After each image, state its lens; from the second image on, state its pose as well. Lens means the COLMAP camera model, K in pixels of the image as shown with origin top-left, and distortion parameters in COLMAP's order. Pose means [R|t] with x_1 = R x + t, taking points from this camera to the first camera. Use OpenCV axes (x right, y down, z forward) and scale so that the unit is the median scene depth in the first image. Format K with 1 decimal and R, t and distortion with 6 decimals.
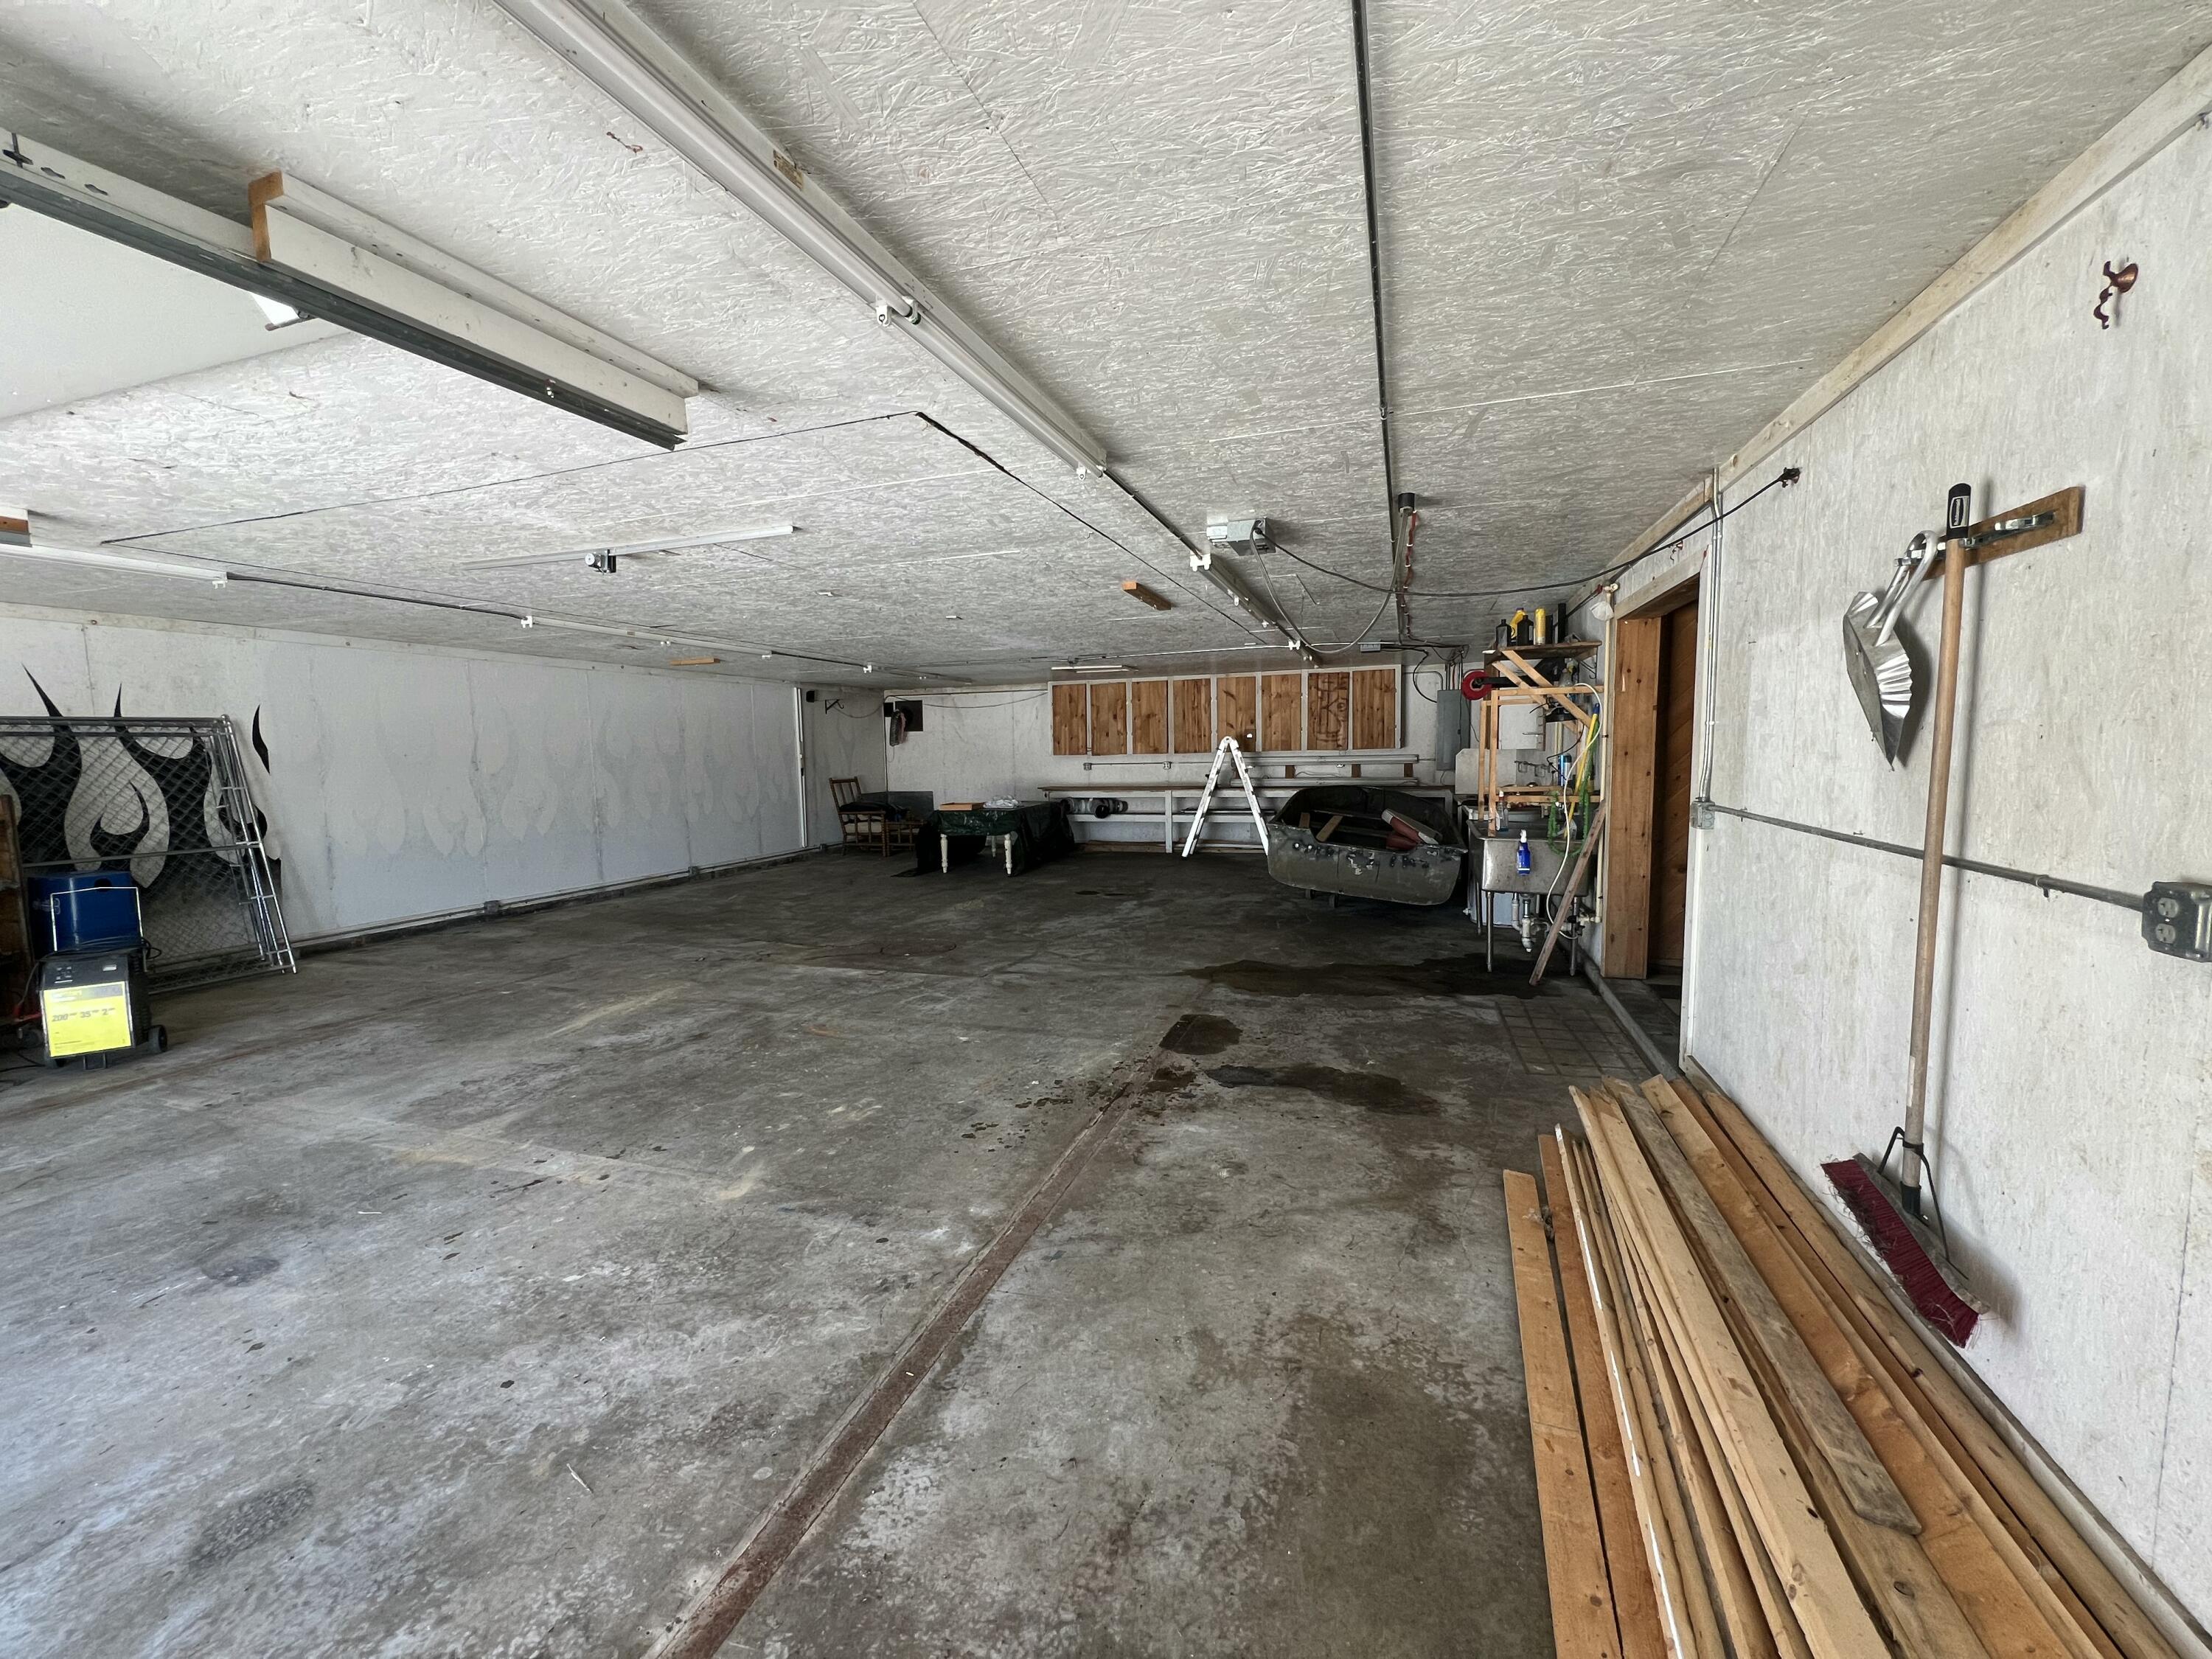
lens RADIAL K [[881.0, 0, 1106.0], [0, 881.0, 831.1], [0, 0, 1]] dist [-0.000665, 0.000017]
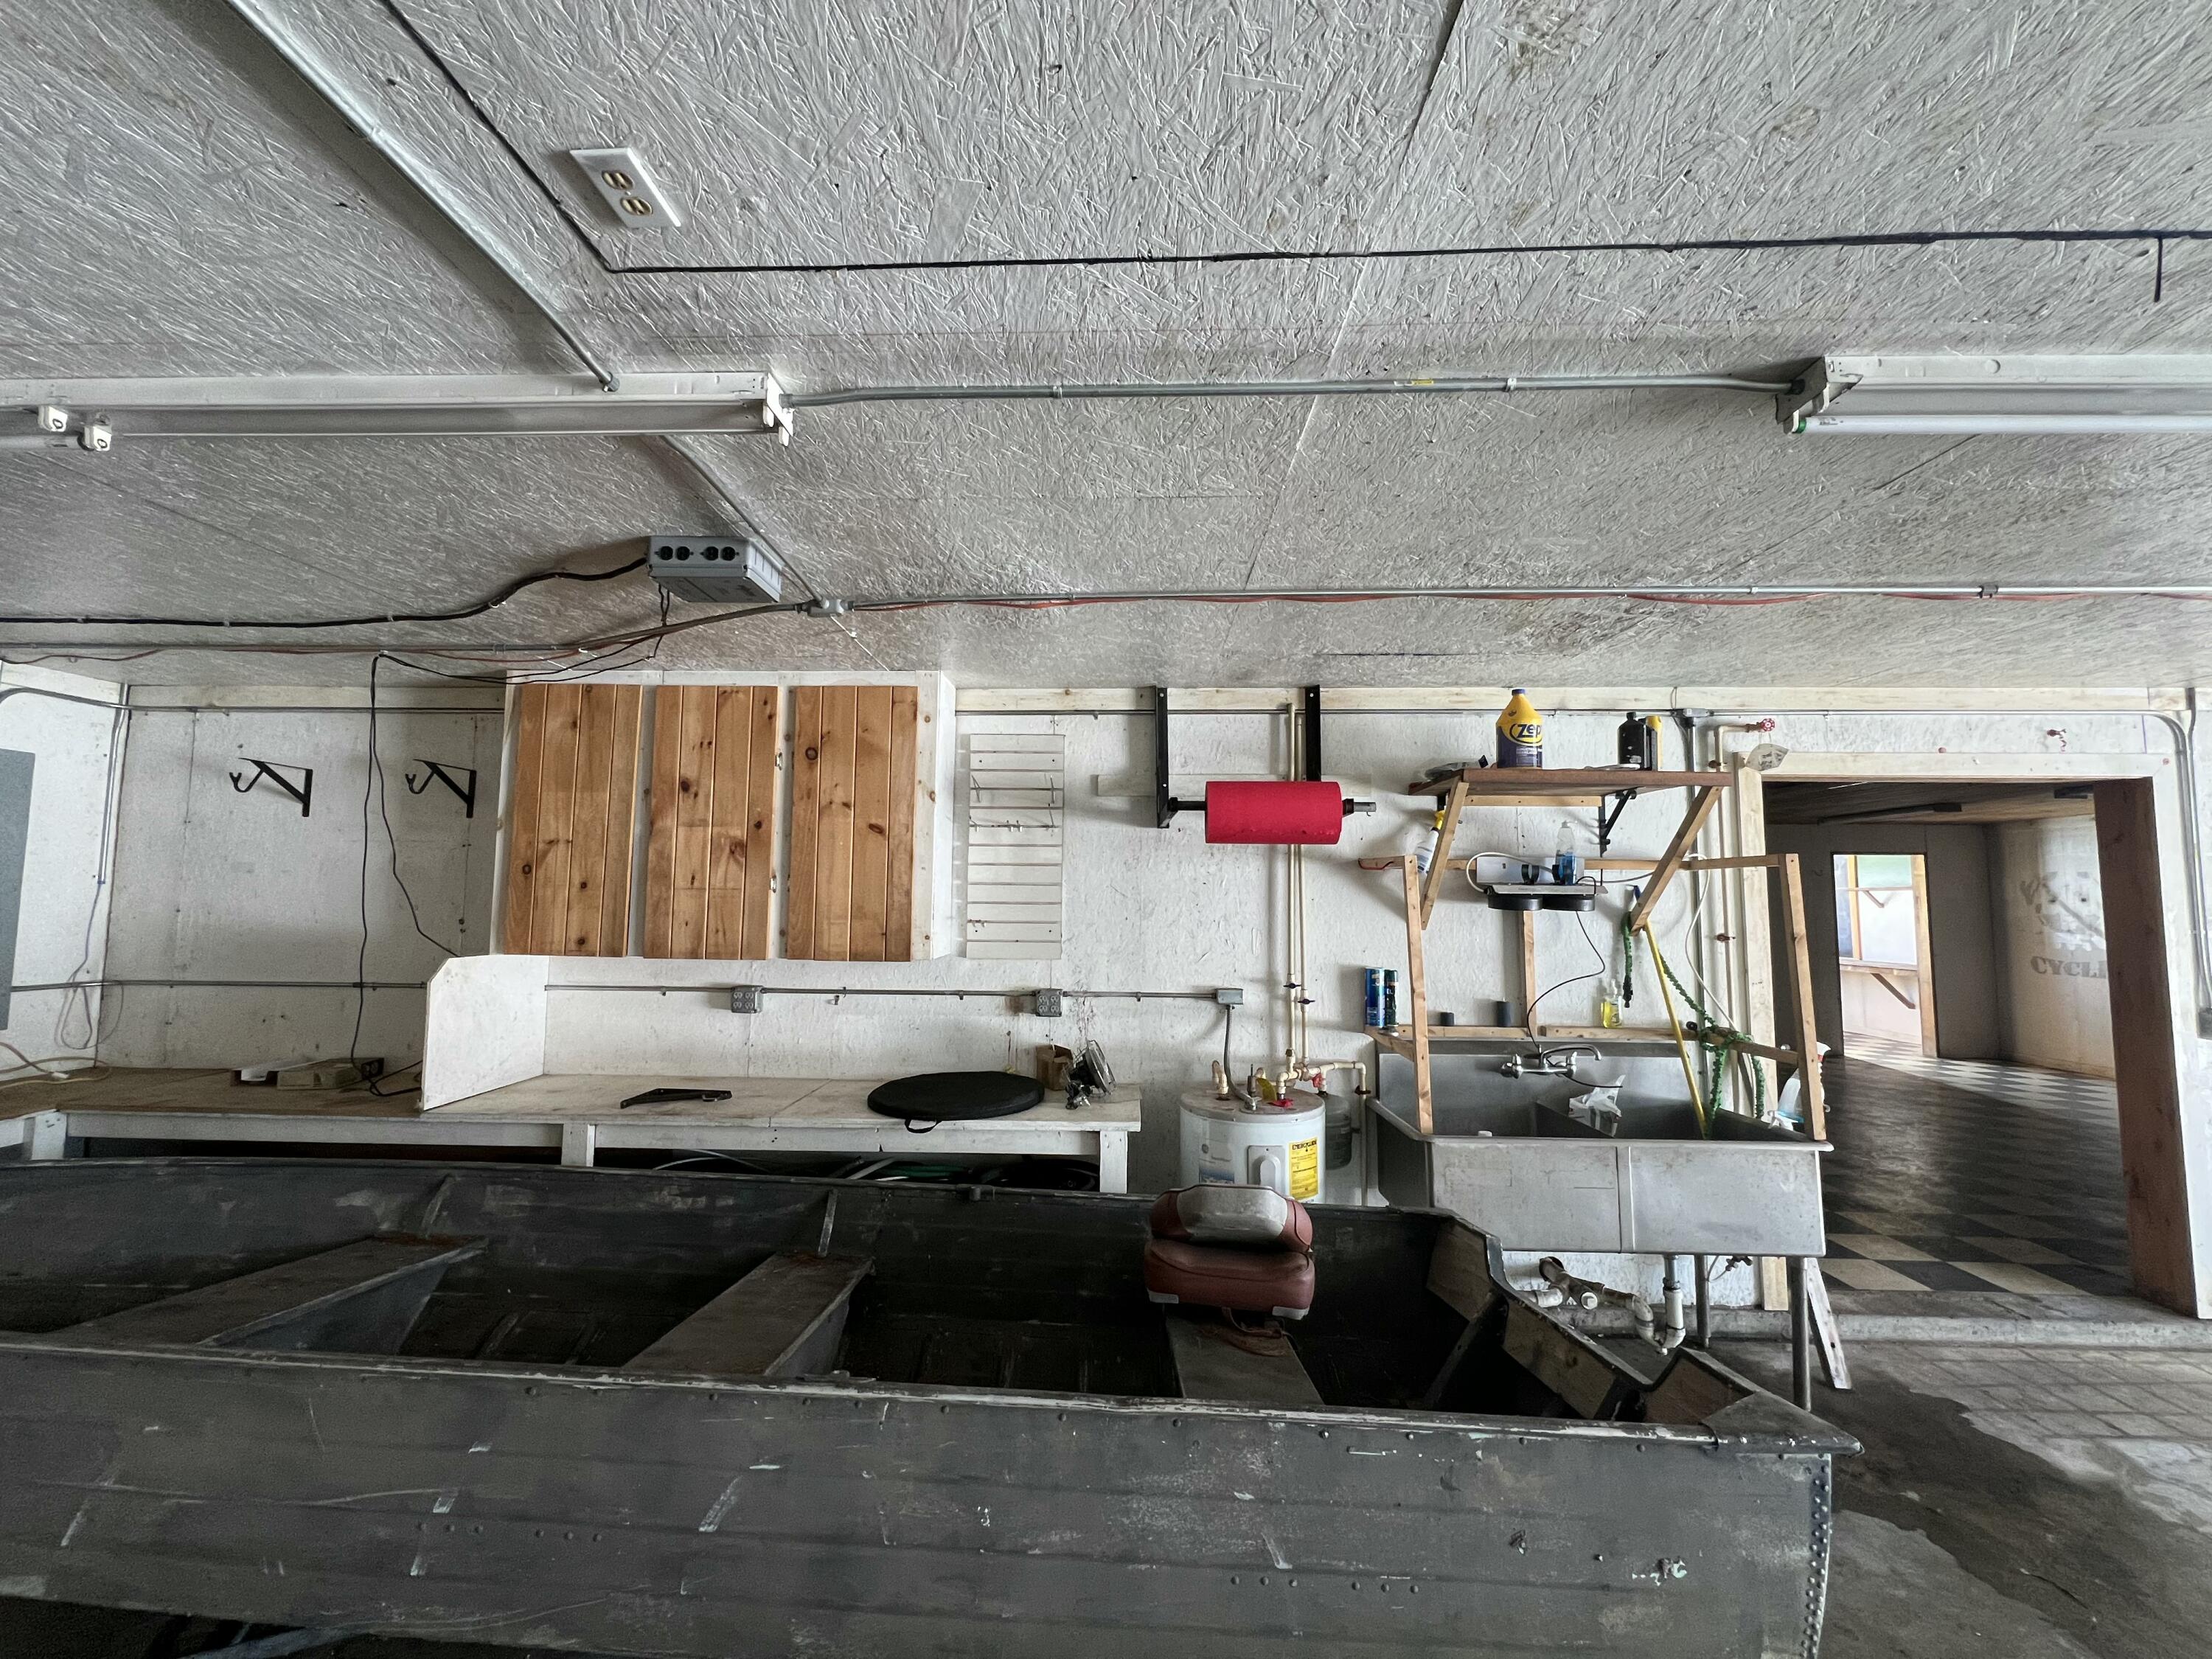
lens RADIAL K [[881.0, 0, 1106.0], [0, 881.0, 831.1], [0, 0, 1]] dist [-0.000665, 0.000017]
pose [[-0.293098, 0.091536, 0.951691, 0.063275], [0.087420, 0.993802, -0.068663, -0.185678], [-0.952078, 0.063072, -0.299283, 1.660828]]
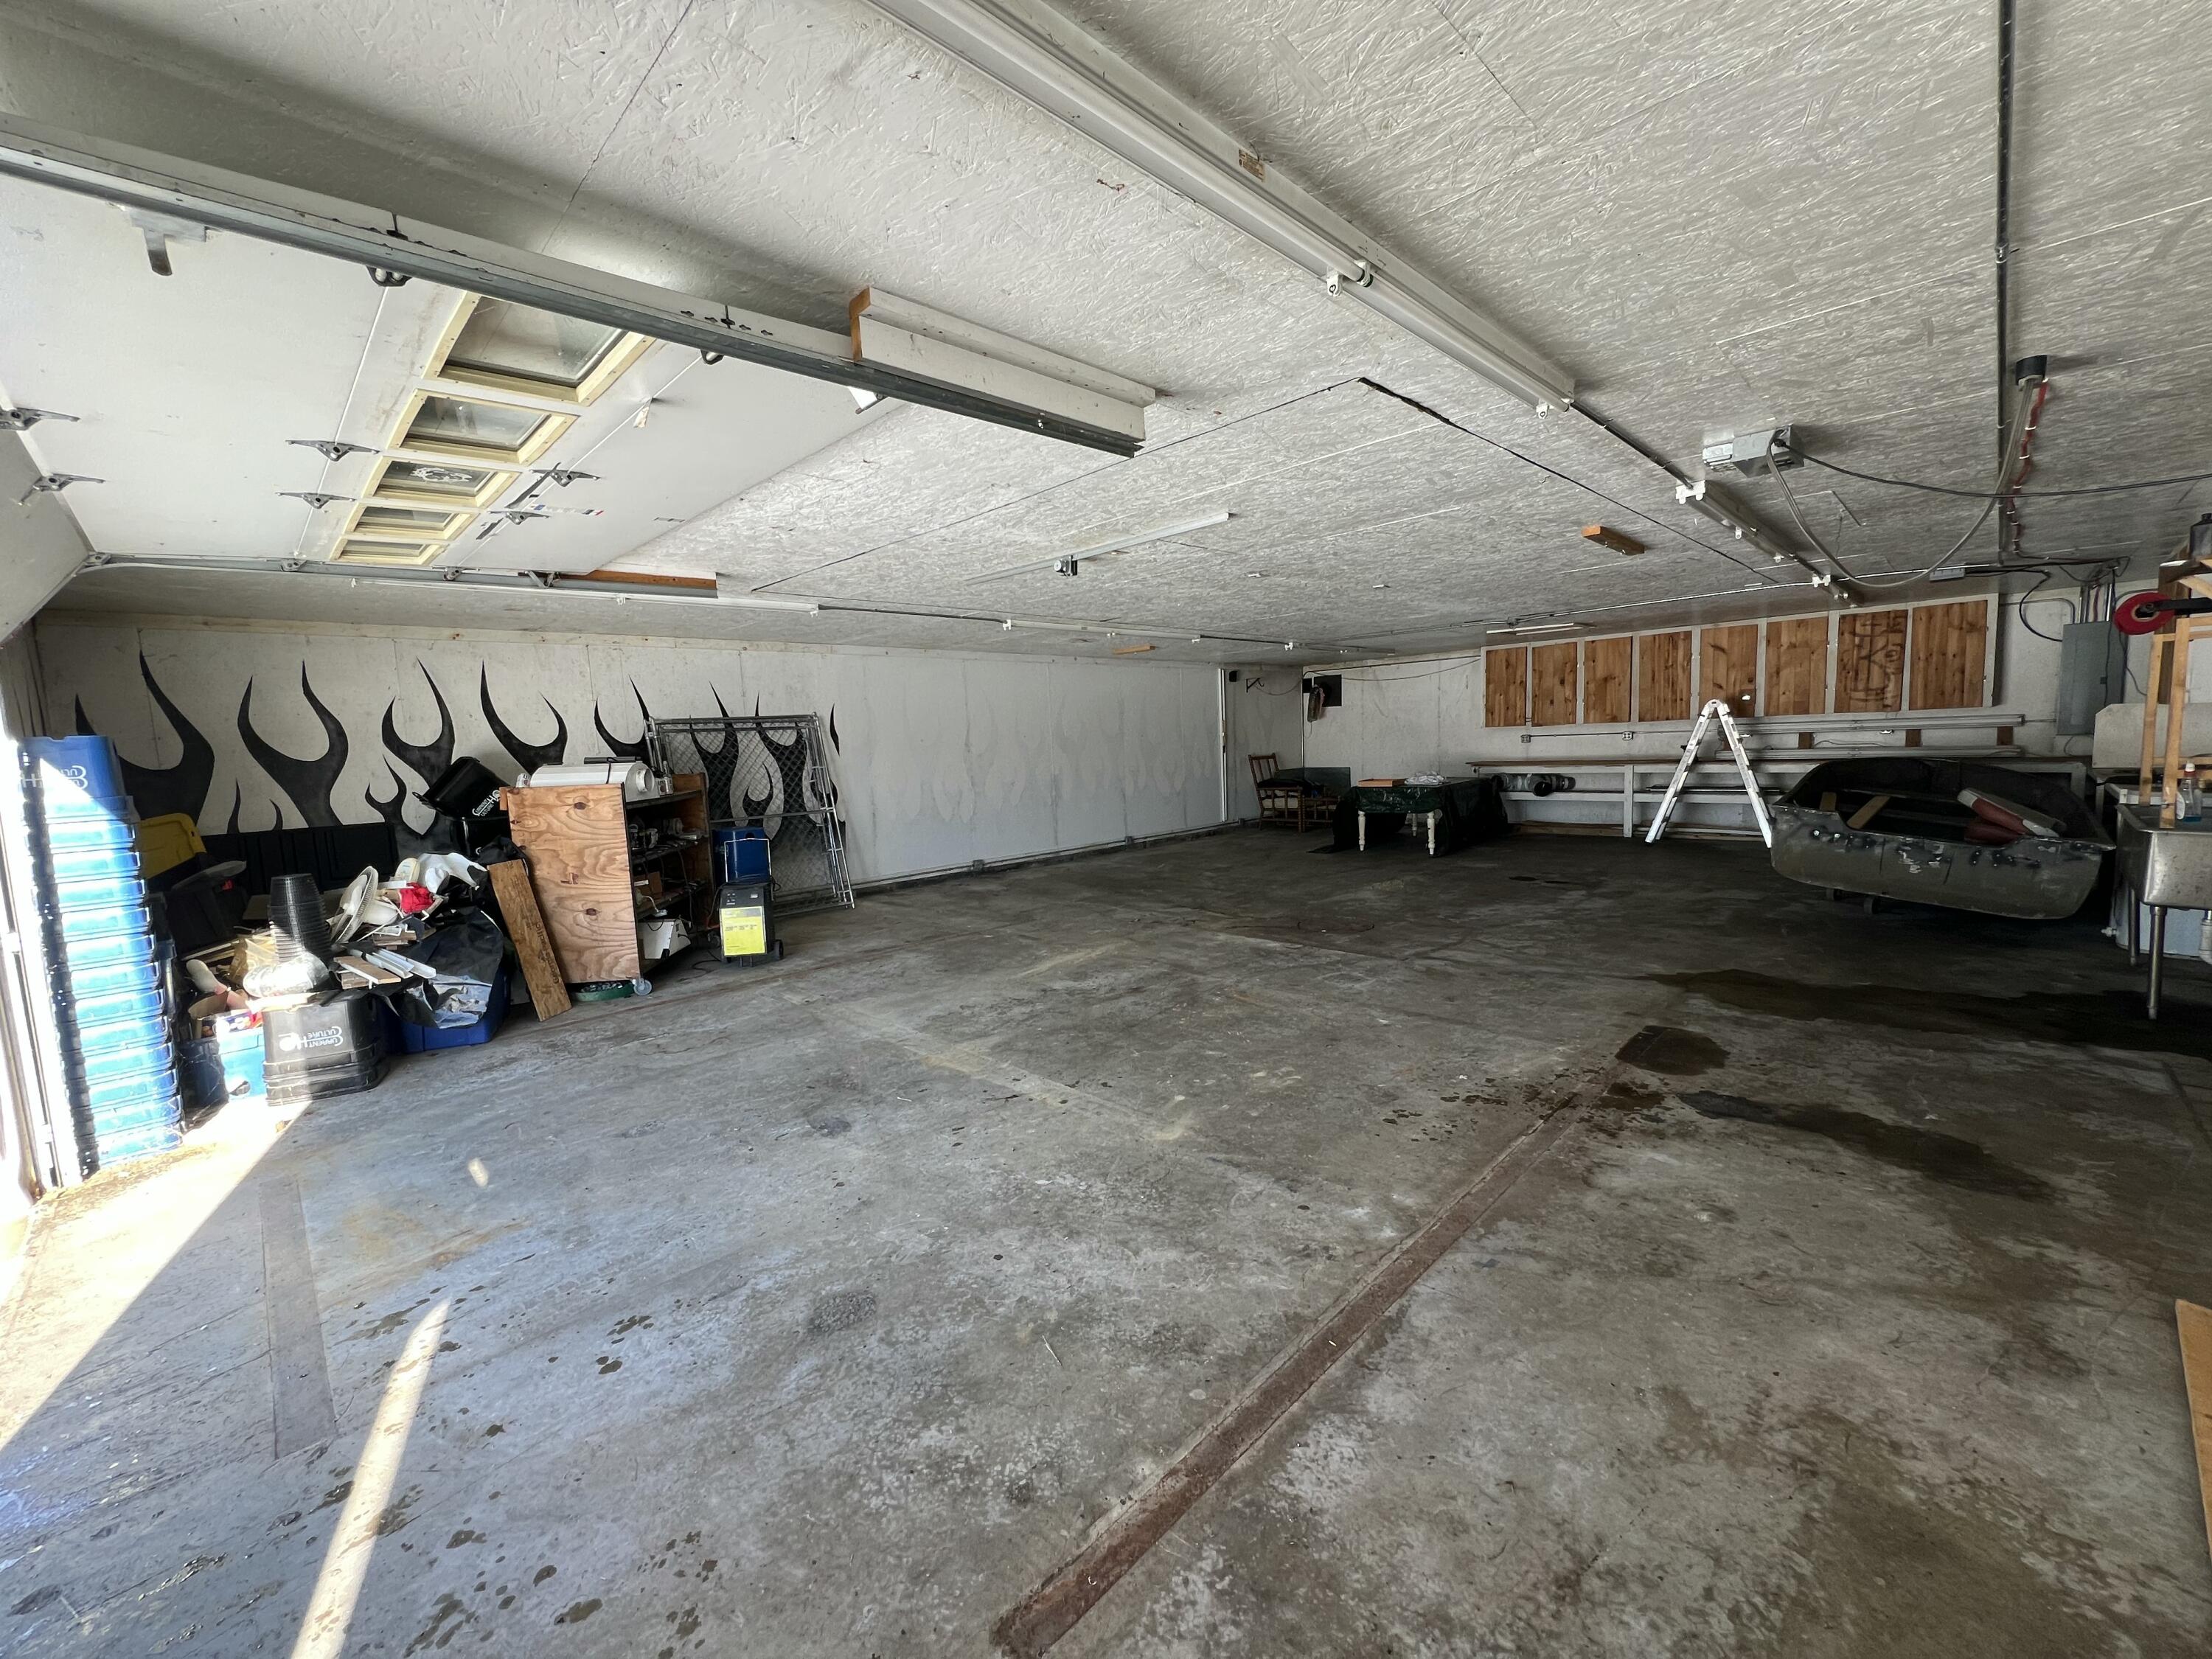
lens RADIAL K [[881.0, 0, 1106.0], [0, 881.0, 831.1], [0, 0, 1]] dist [-0.000665, 0.000017]
pose [[0.895980, 0.027846, -0.443220, -0.009828], [-0.015837, 0.999401, 0.030774, 0.000199], [0.443811, -0.020554, 0.895885, -0.004675]]
